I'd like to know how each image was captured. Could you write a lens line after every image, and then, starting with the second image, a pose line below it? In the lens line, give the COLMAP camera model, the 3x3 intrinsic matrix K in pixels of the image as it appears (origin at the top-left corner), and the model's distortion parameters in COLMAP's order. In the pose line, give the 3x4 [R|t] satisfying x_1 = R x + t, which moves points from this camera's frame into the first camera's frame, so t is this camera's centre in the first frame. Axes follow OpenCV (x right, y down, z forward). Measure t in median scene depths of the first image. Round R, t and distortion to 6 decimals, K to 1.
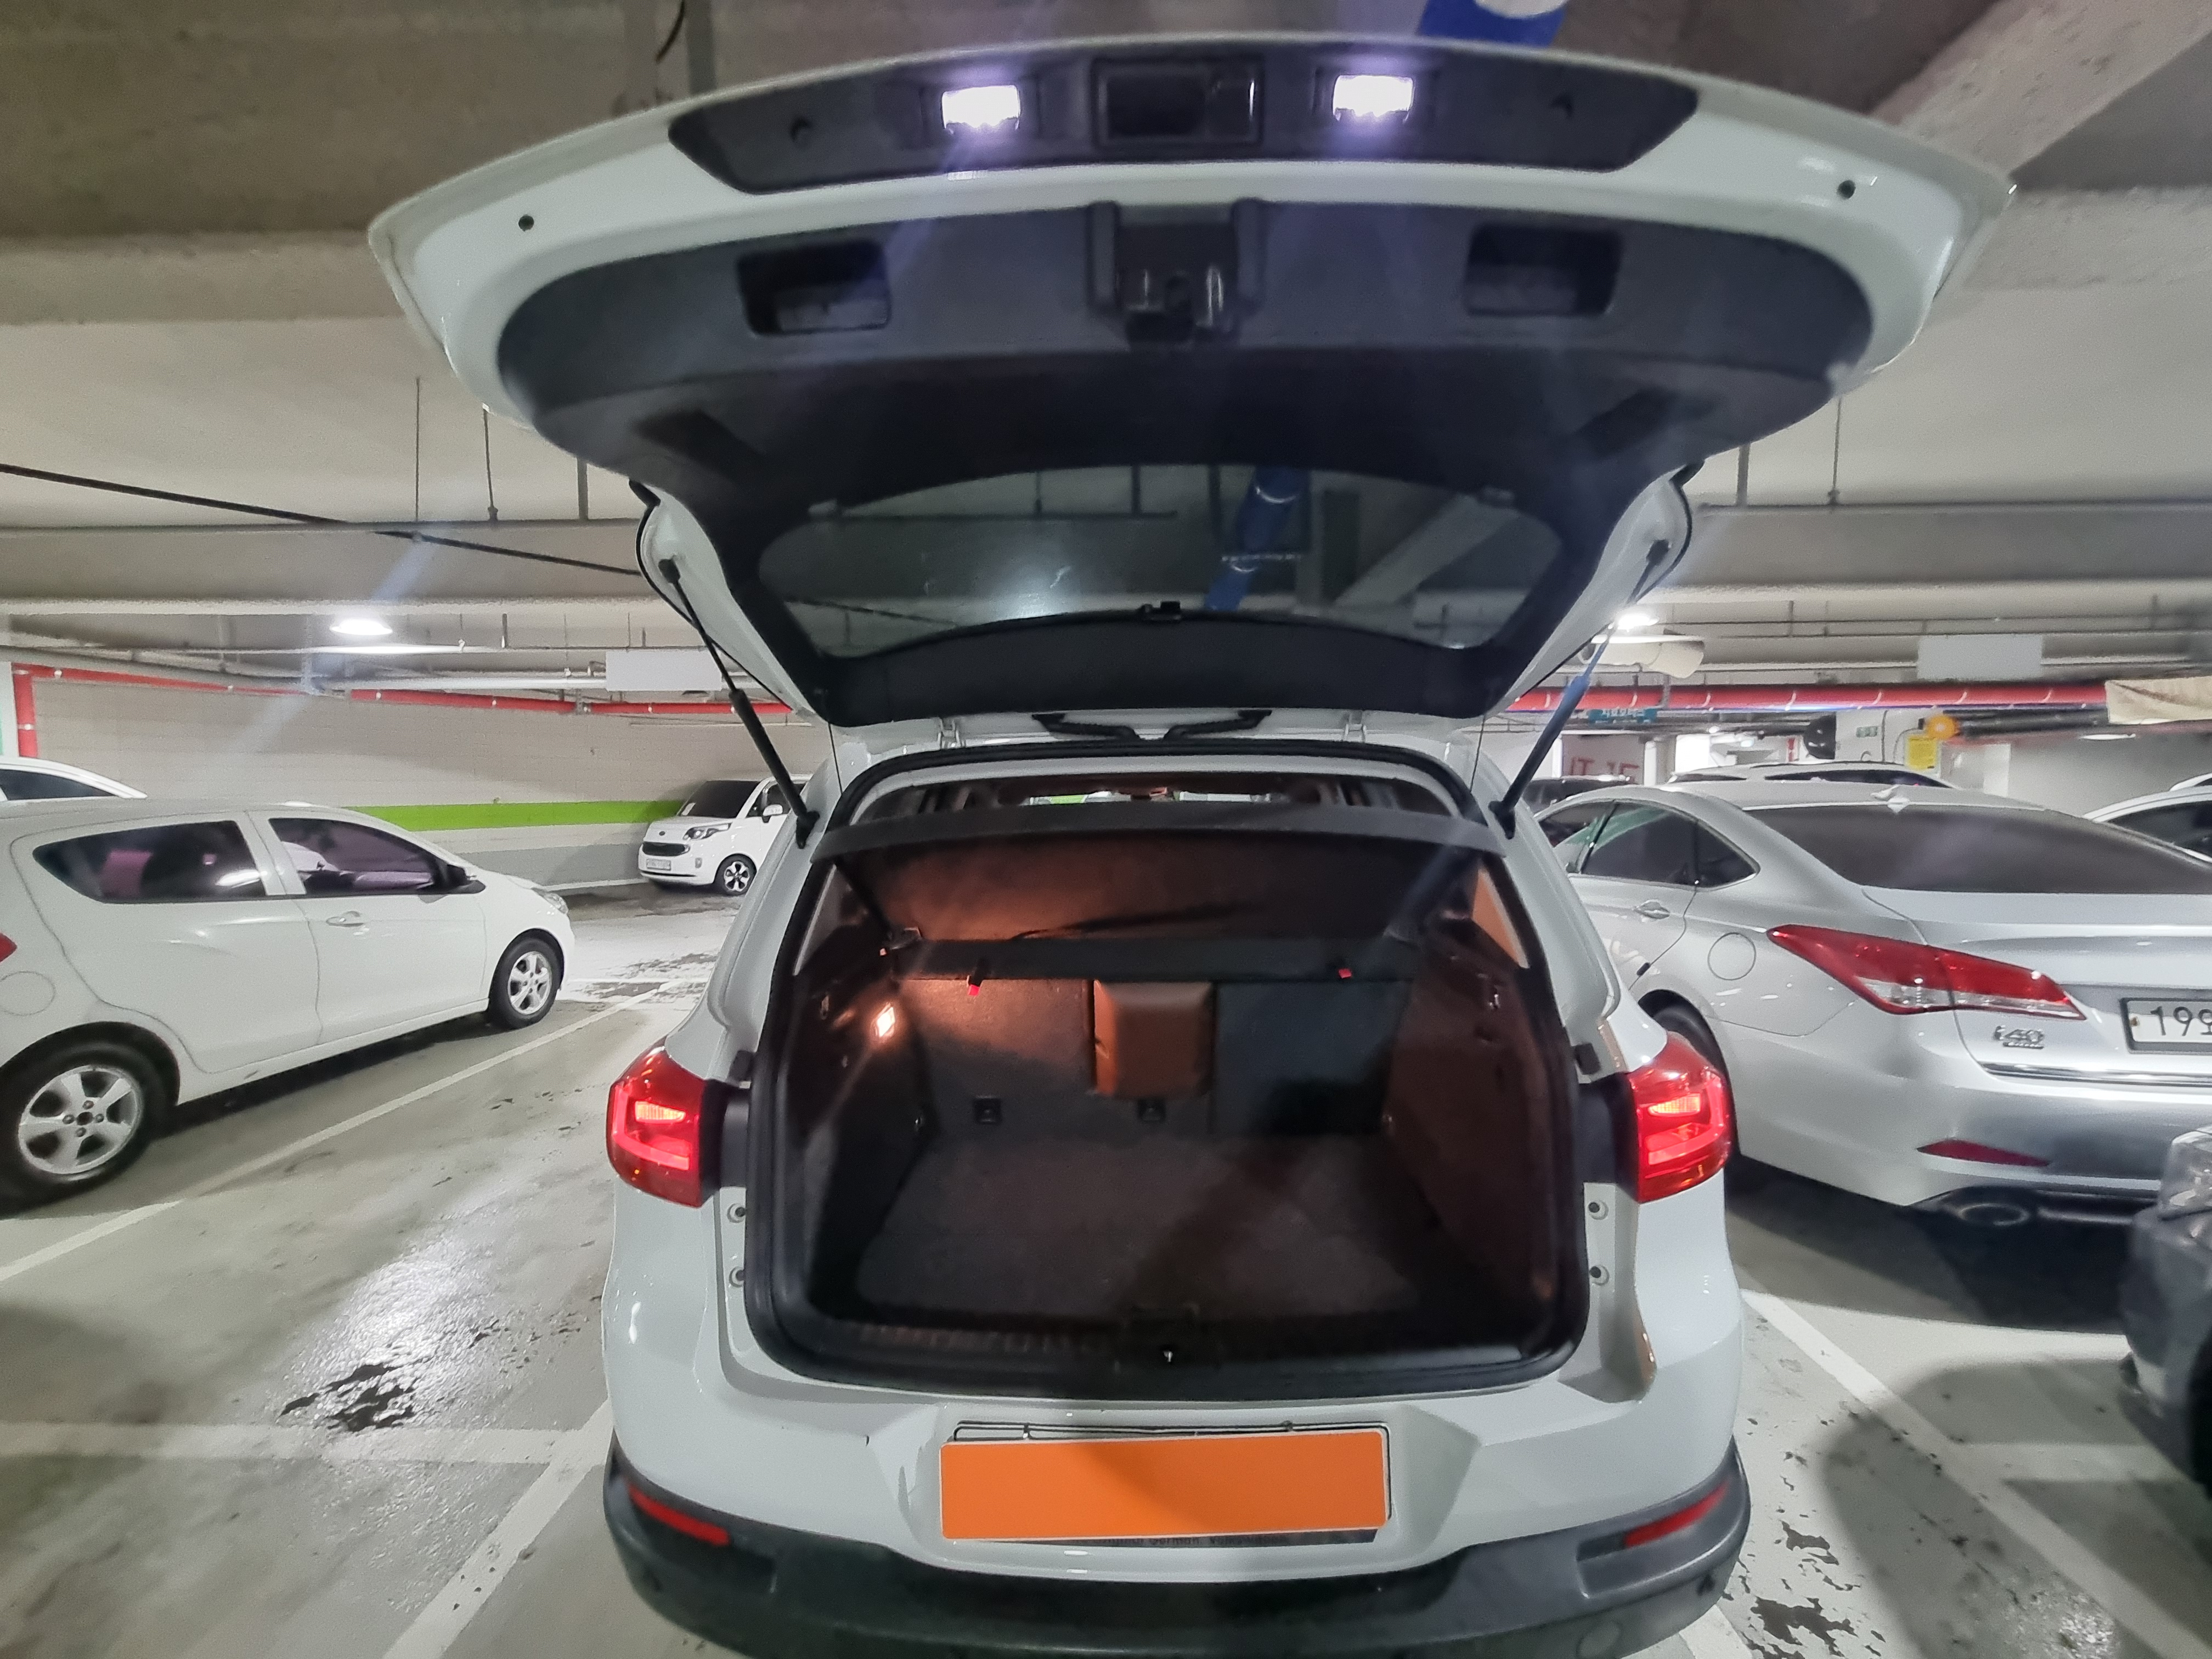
lens RADIAL K [[907.8, 0, 1114.1], [0, 907.8, 834.6], [0, 0, 1]] dist [-0.001253, -0.001078]
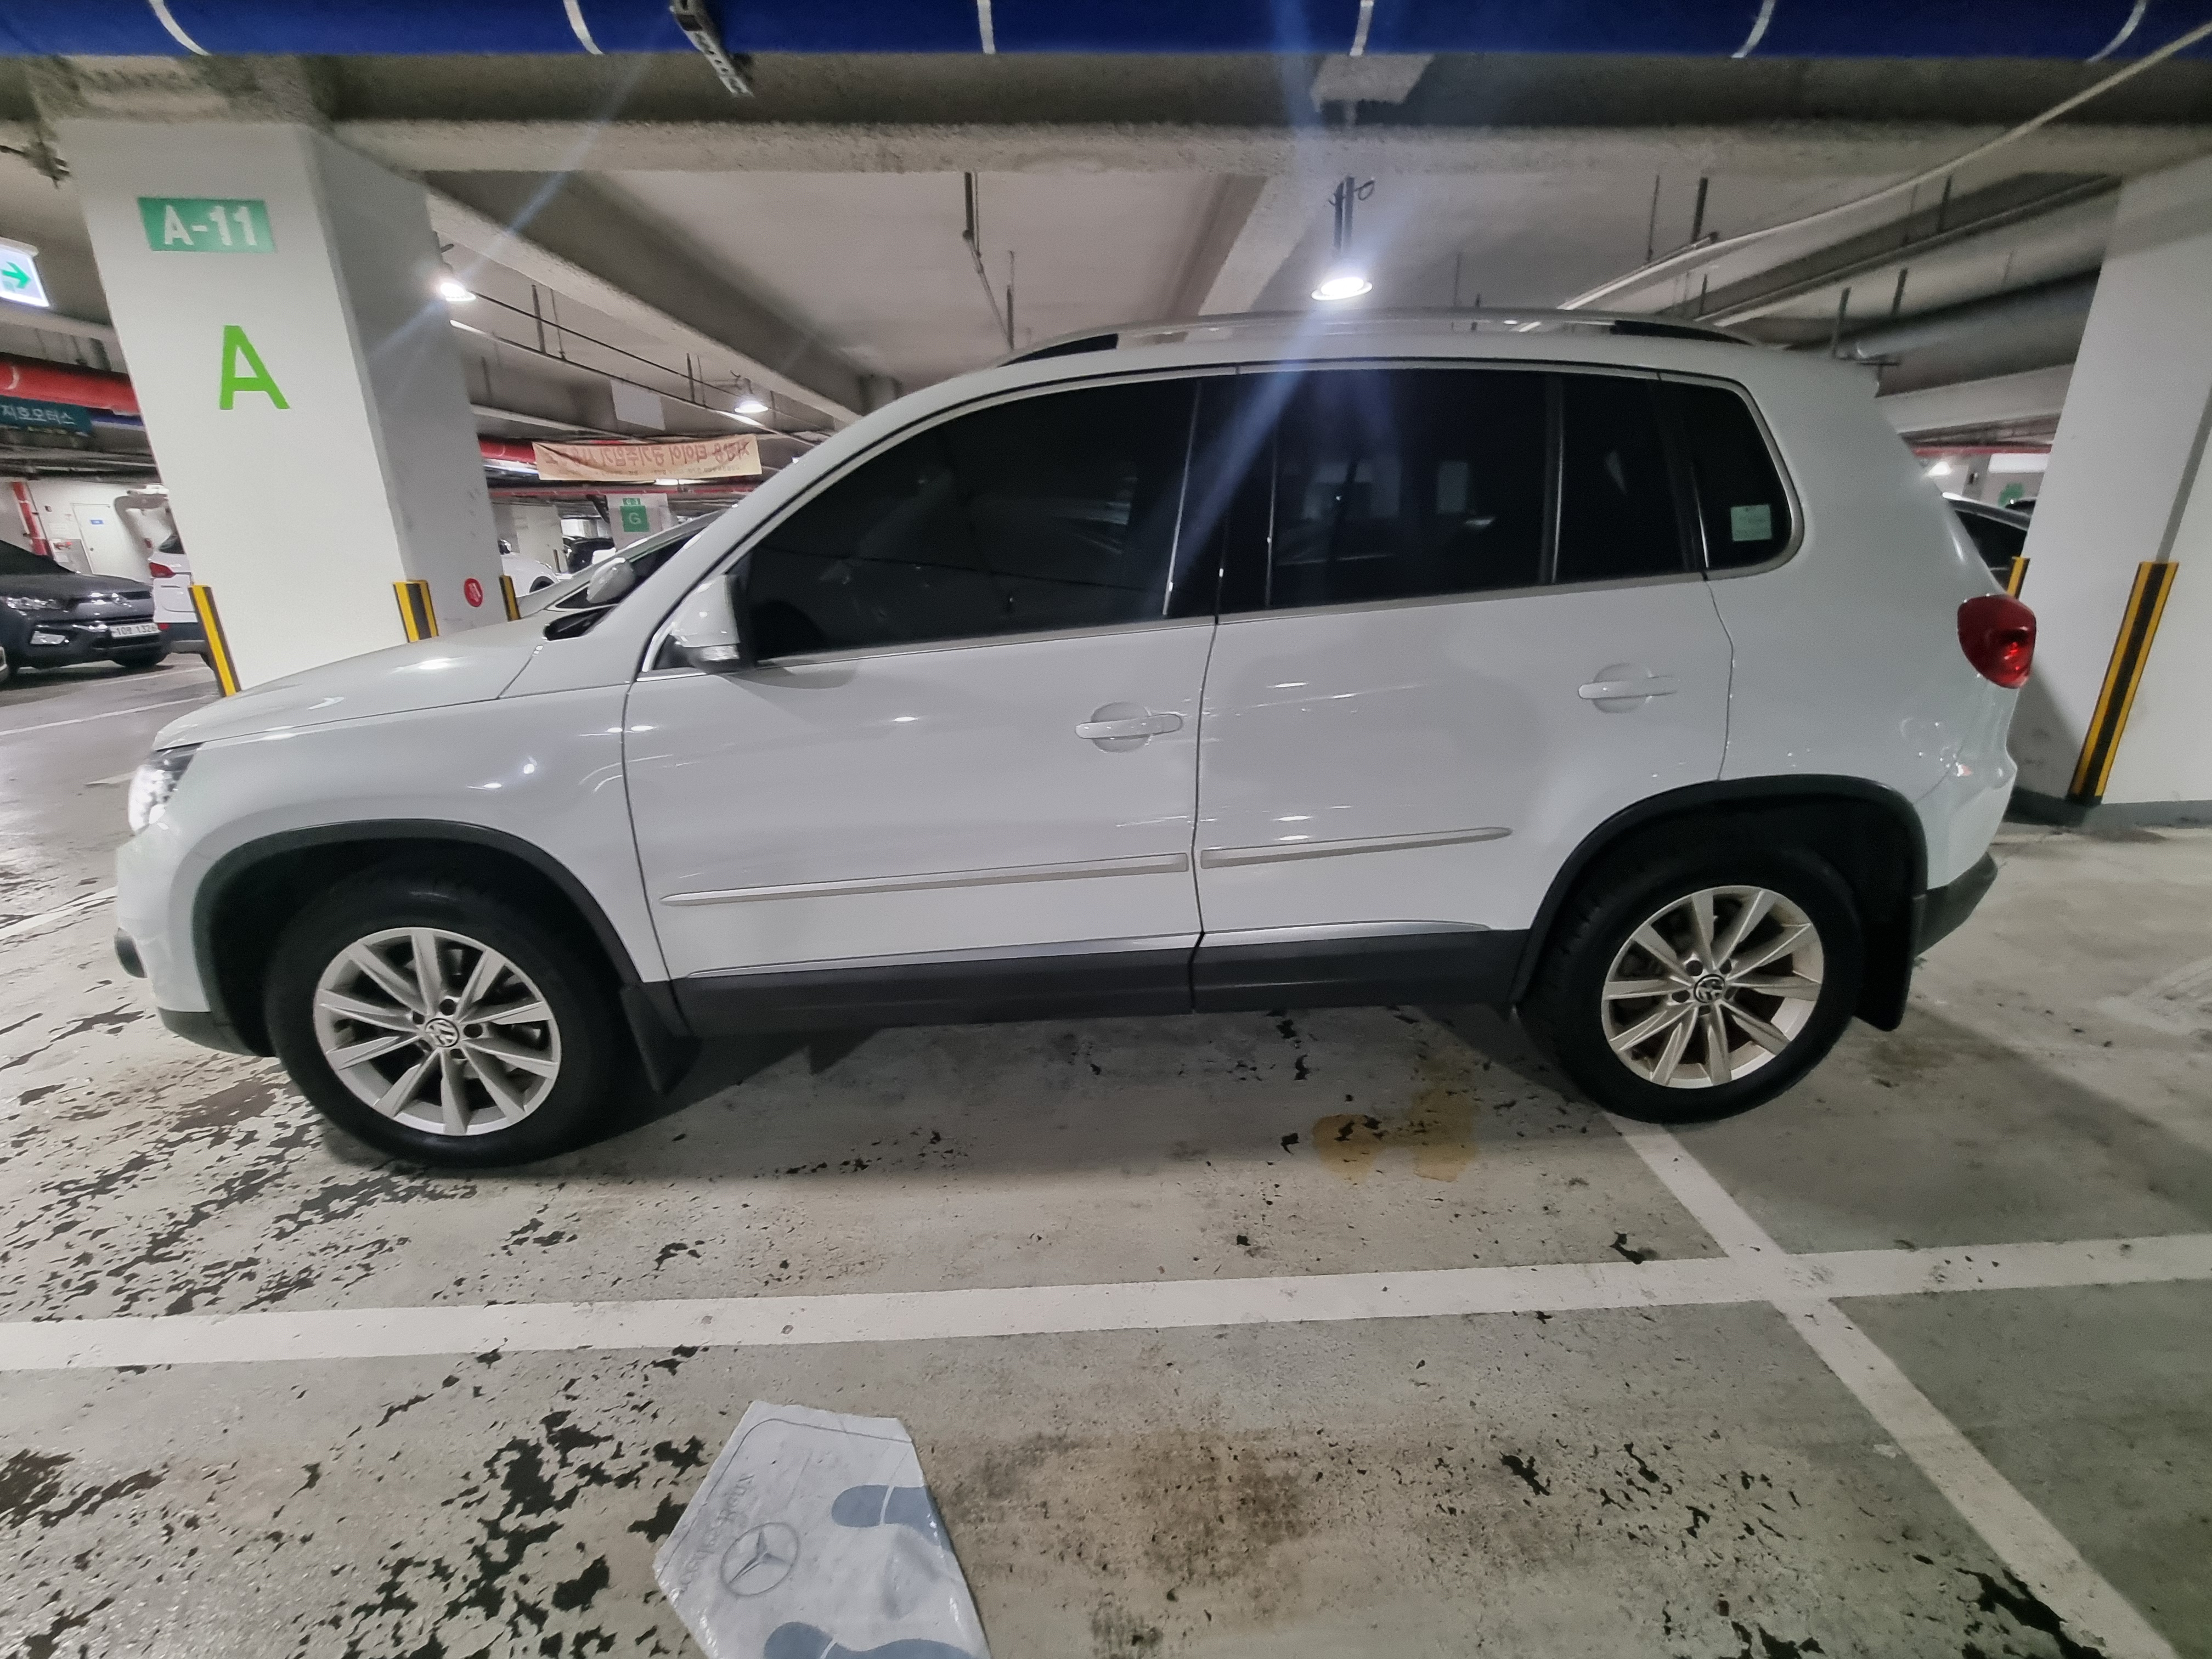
lens RADIAL K [[907.8, 0, 1112.2], [0, 907.8, 823.0], [0, 0, 1]] dist [-0.001253, -0.001078]
pose [[-0.062151, -0.293061, 0.954071, -0.701268], [0.069753, 0.952307, 0.297063, 0.019978], [-0.995626, 0.085013, -0.038745, 0.935030]]
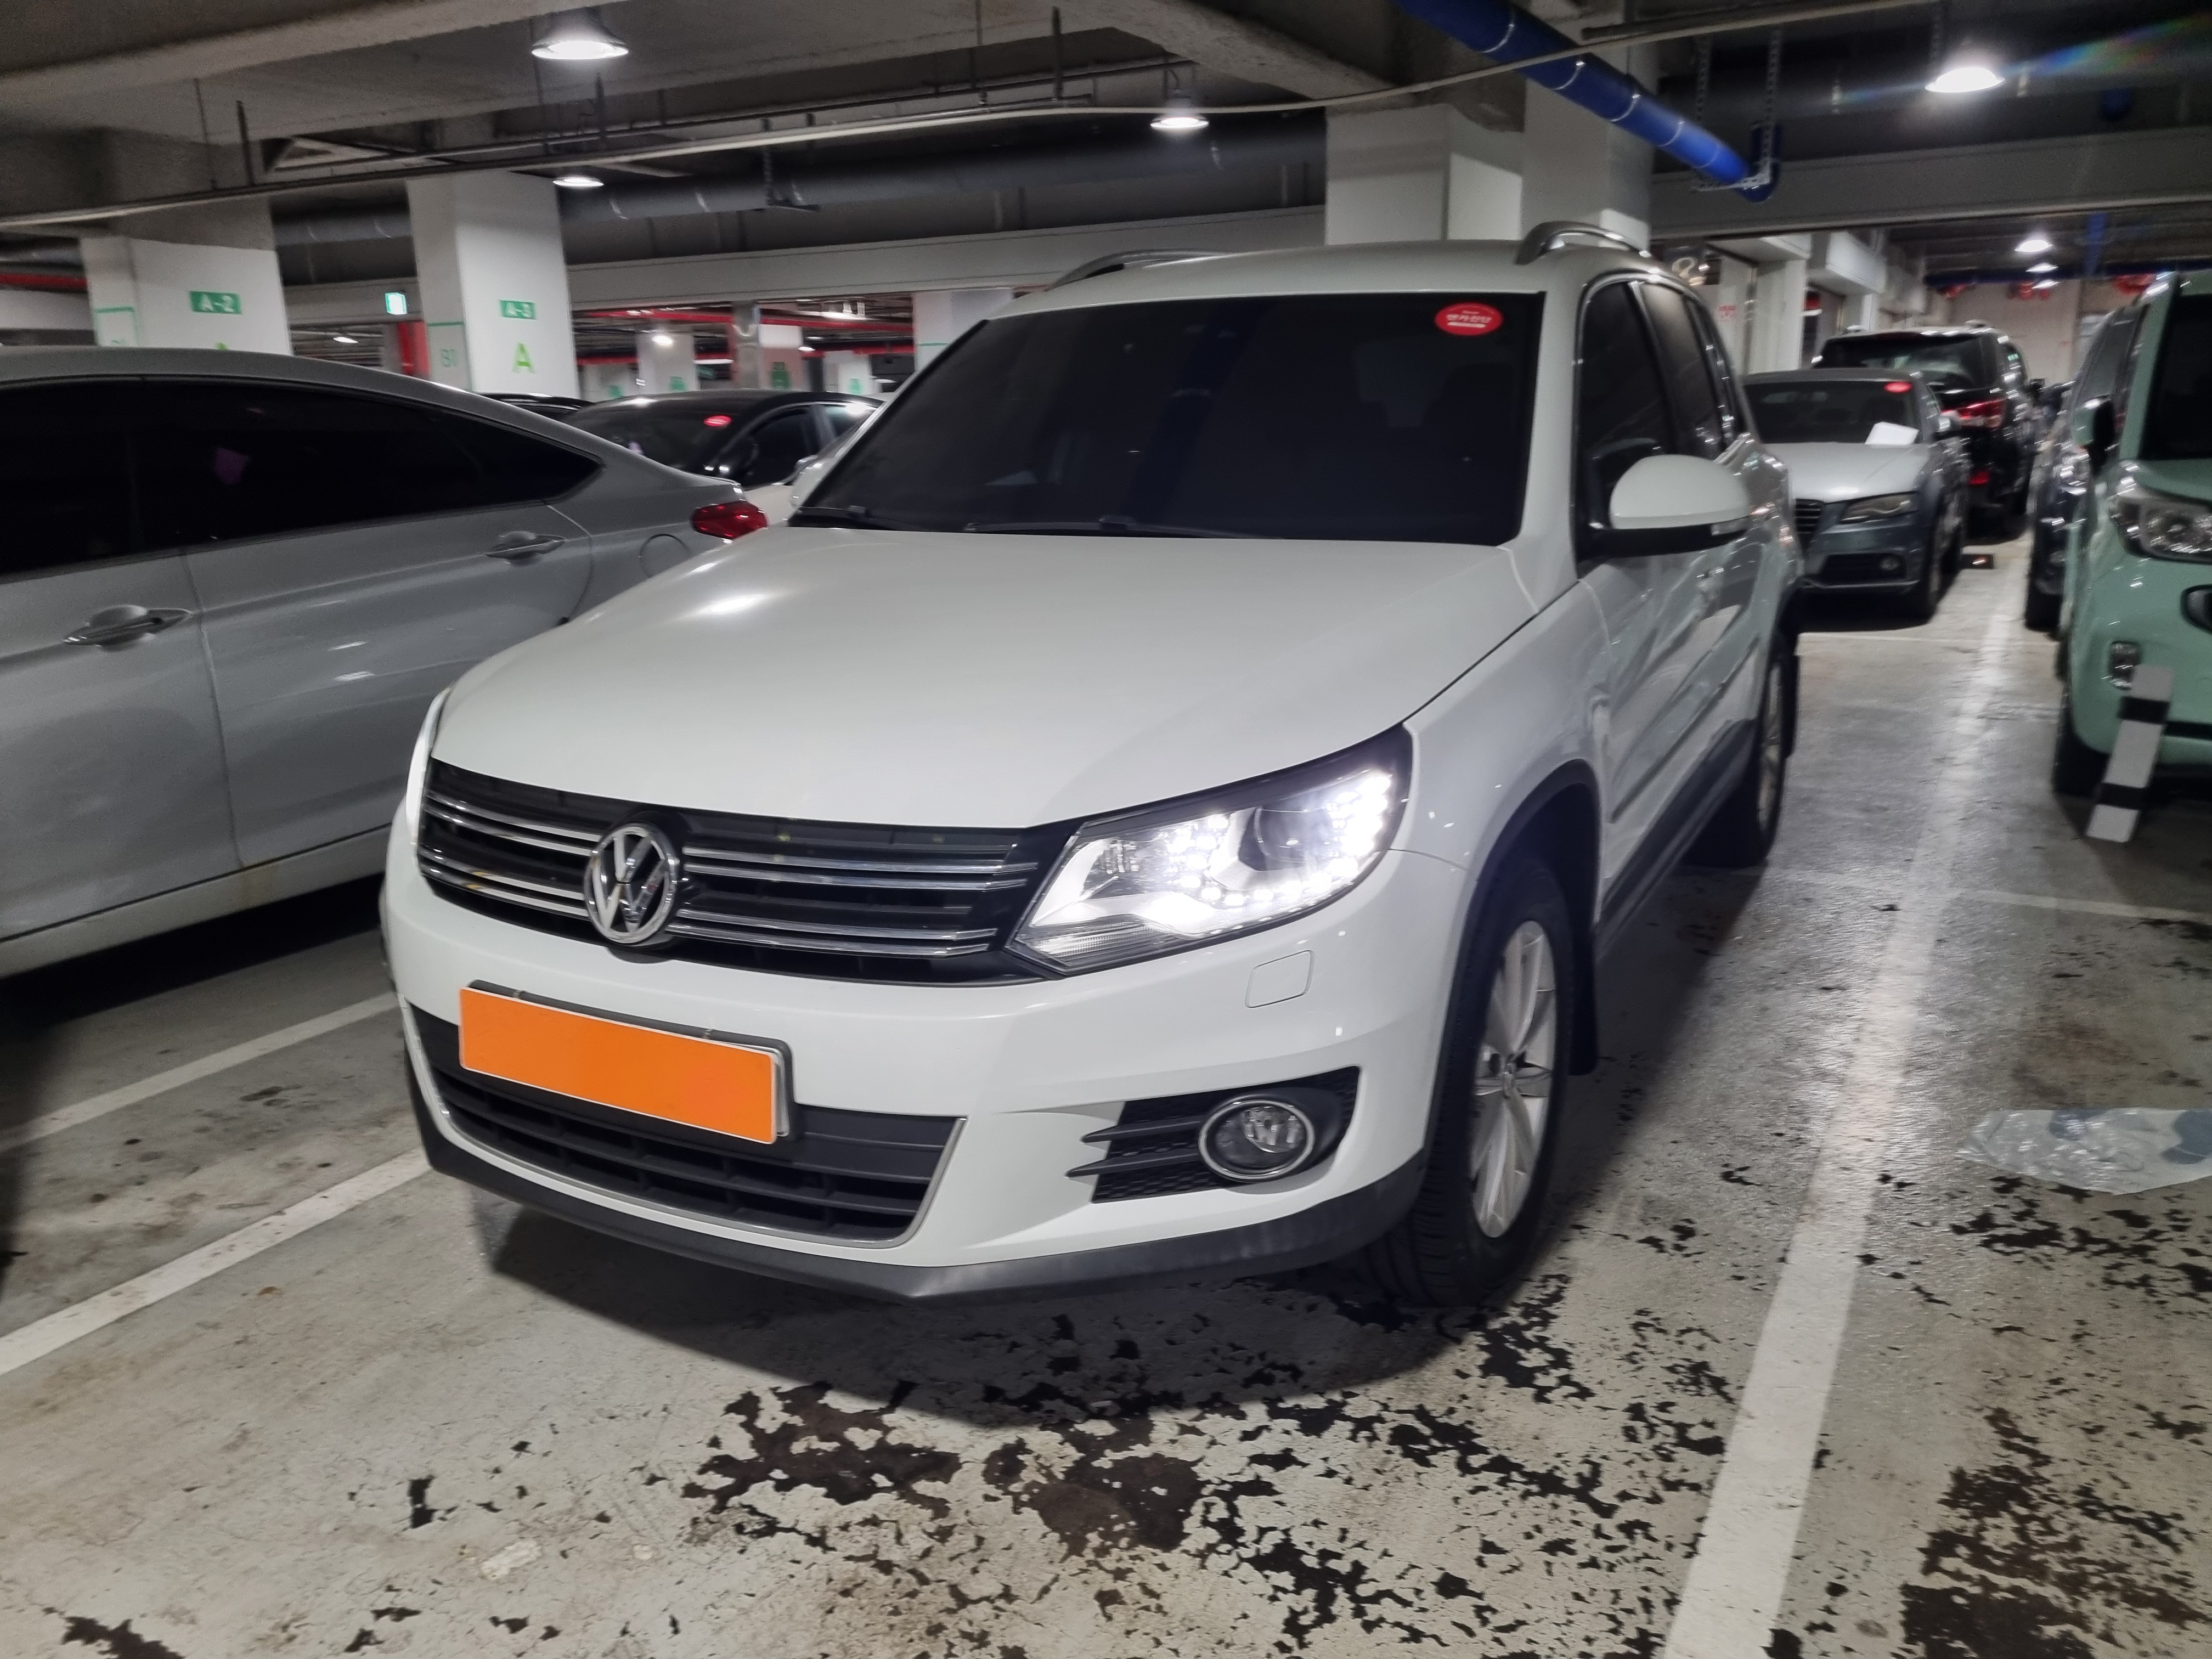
lens RADIAL K [[1676.8, 0, 1094.1], [0, 1676.8, 817.9], [0, 0, 1]] dist [0.028545, -0.024924]
pose [[-0.884957, -0.078285, 0.459046, -0.371888], [0.059686, 0.958569, 0.278536, -0.050013], [-0.461832, 0.273891, -0.843620, 1.973439]]
